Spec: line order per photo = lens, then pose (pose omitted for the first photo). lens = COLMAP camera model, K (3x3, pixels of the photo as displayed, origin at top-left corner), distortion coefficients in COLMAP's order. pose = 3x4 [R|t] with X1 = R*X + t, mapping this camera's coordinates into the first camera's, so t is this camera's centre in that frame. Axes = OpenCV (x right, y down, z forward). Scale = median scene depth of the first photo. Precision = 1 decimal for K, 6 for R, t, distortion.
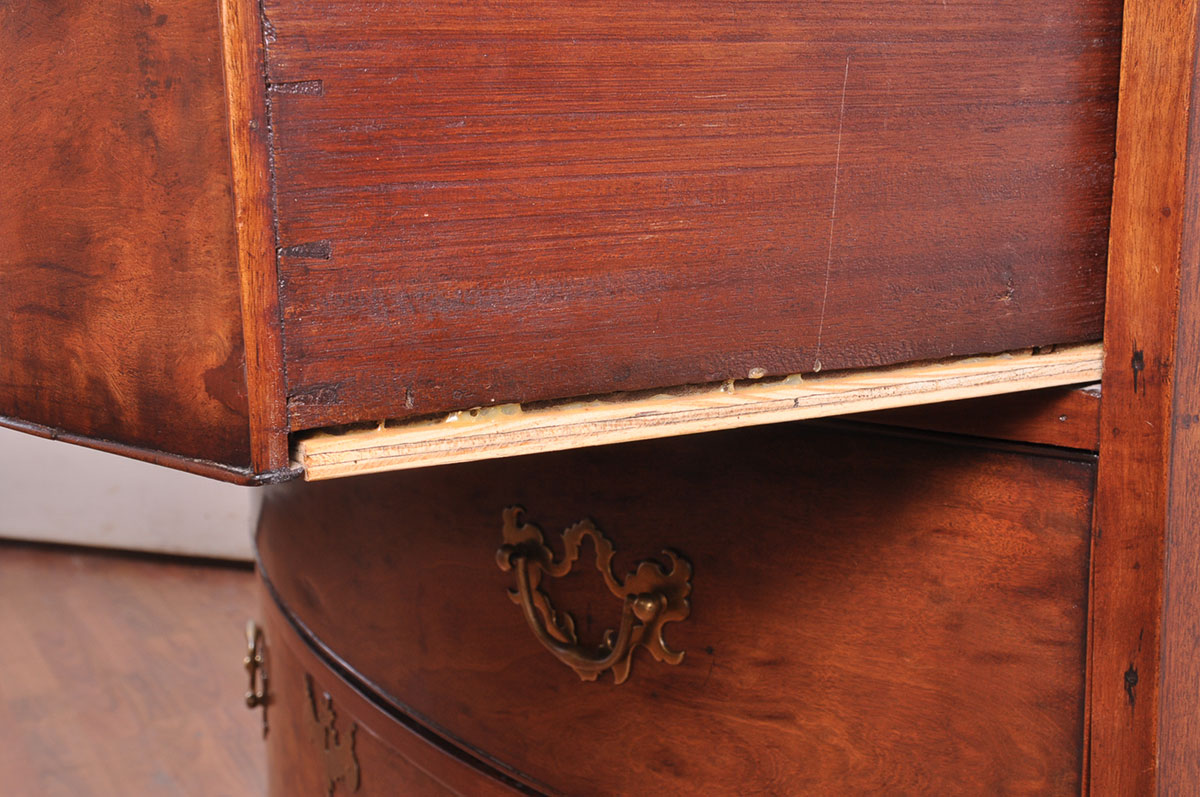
lens RADIAL K [[1482.2, 0, 598.1], [0, 1482.2, 393.3], [0, 0, 1]] dist [0.067046, 0.000000]
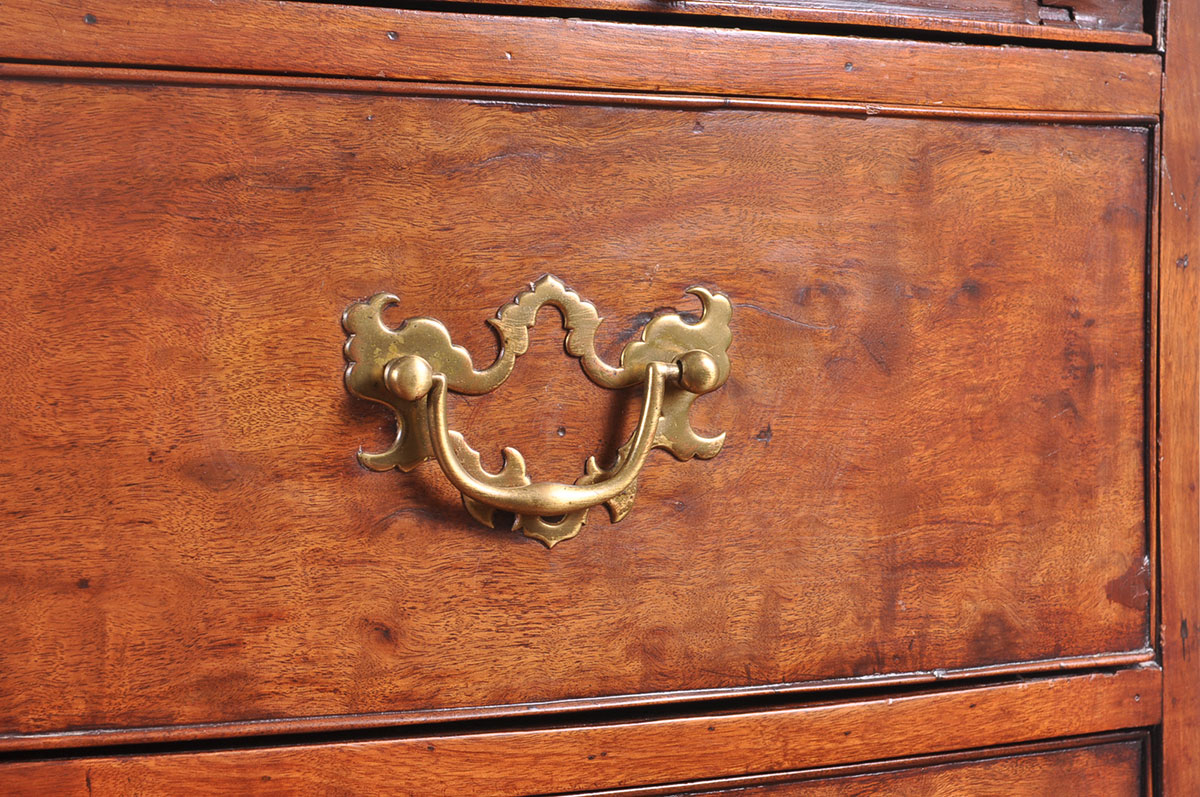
lens RADIAL K [[2785.2, 0, 623.6], [0, 2785.2, 392.3], [0, 0, 1]] dist [0.232062, 0.000000]
pose [[0.240057, -0.021778, 0.970514, -1.681520], [0.165660, 0.986003, -0.018850, -0.217868], [-0.956519, 0.165301, 0.240305, 0.890937]]
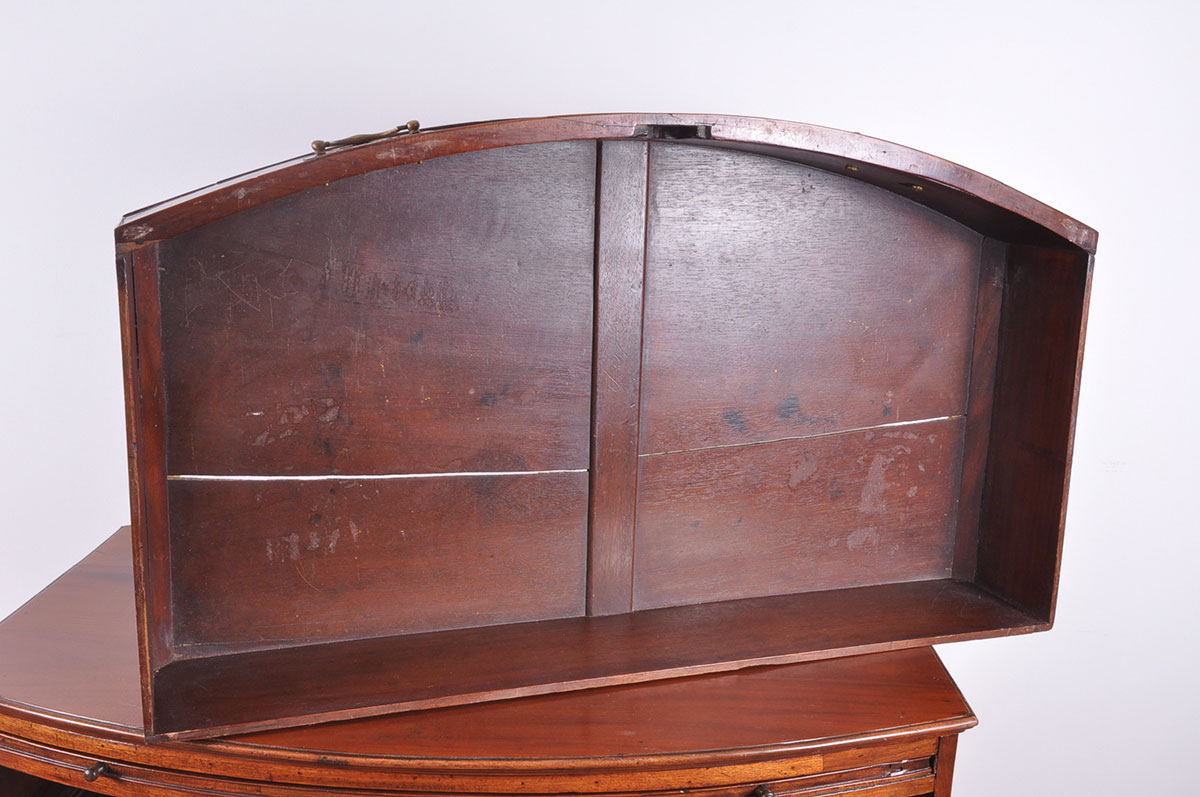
lens RADIAL K [[1188.0, 0, 592.9], [0, 1188.0, 393.1], [0, 0, 1]] dist [0.013657, 0.000000]
pose [[0.504524, -0.167632, 0.846968, -2.068752], [0.124574, 0.984840, 0.120713, -1.638505], [-0.854363, 0.044608, 0.517758, 0.231344]]
